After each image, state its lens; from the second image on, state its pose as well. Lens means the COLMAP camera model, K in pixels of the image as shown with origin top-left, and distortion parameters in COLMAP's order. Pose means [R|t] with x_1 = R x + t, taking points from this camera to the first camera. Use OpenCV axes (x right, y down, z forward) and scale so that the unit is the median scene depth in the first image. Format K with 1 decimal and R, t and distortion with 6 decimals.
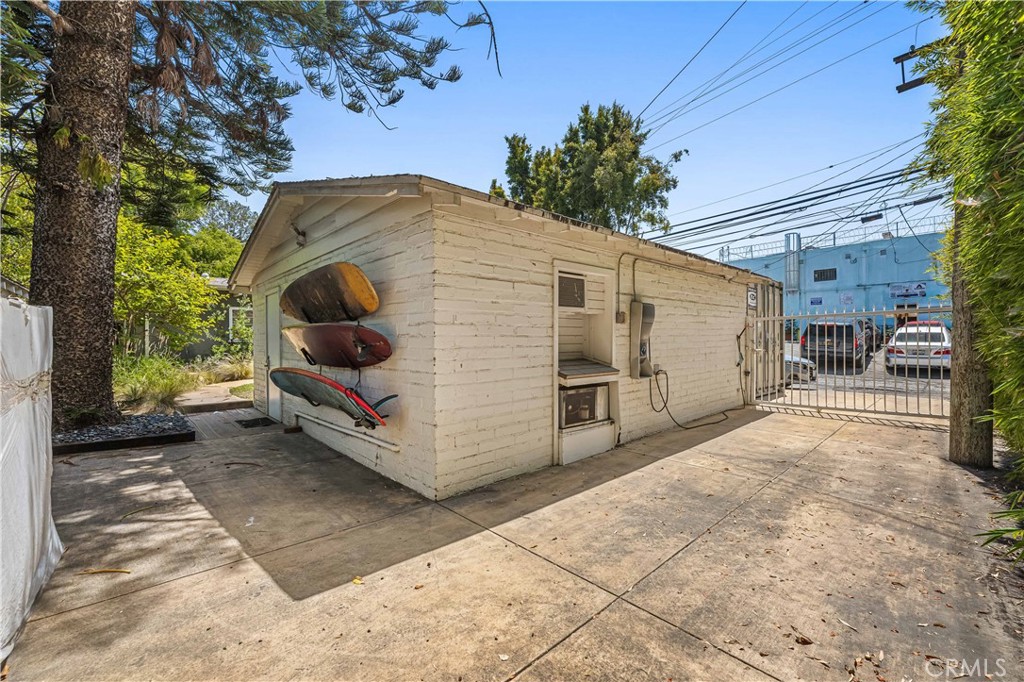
lens RADIAL K [[406.9, 0, 513.3], [0, 406.9, 341.7], [0, 0, 1]] dist [-0.001394, -0.000294]
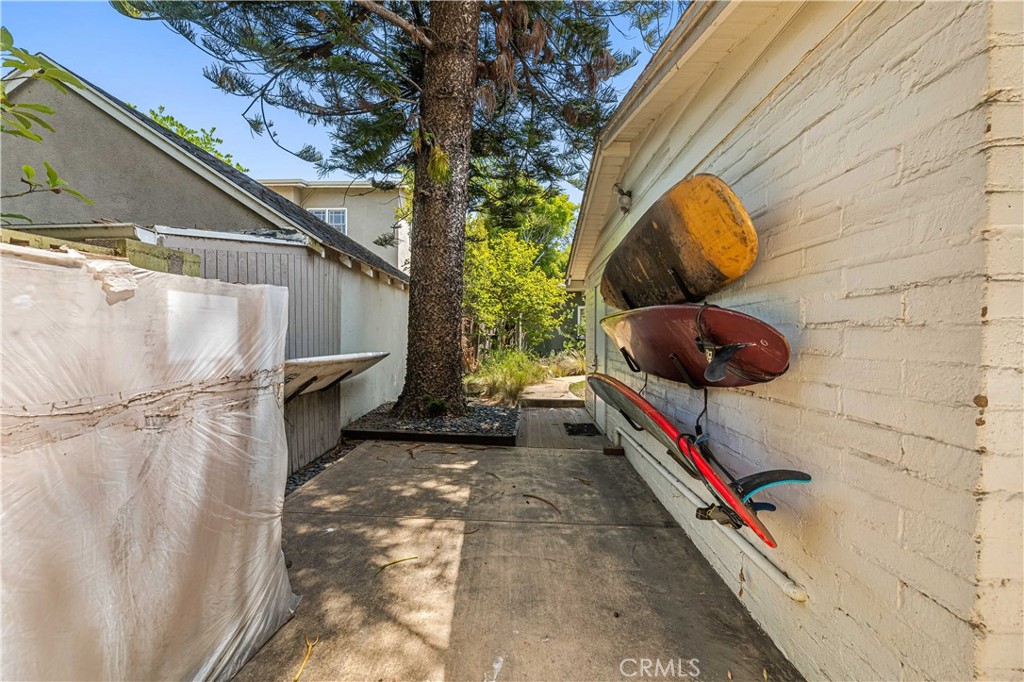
lens RADIAL K [[406.9, 0, 513.3], [0, 406.9, 341.7], [0, 0, 1]] dist [-0.001394, -0.000294]
pose [[0.702667, 0.016978, -0.711316, -0.148997], [-0.013802, 0.999852, 0.010230, 0.000941], [0.711385, 0.002629, 0.702798, 0.372858]]
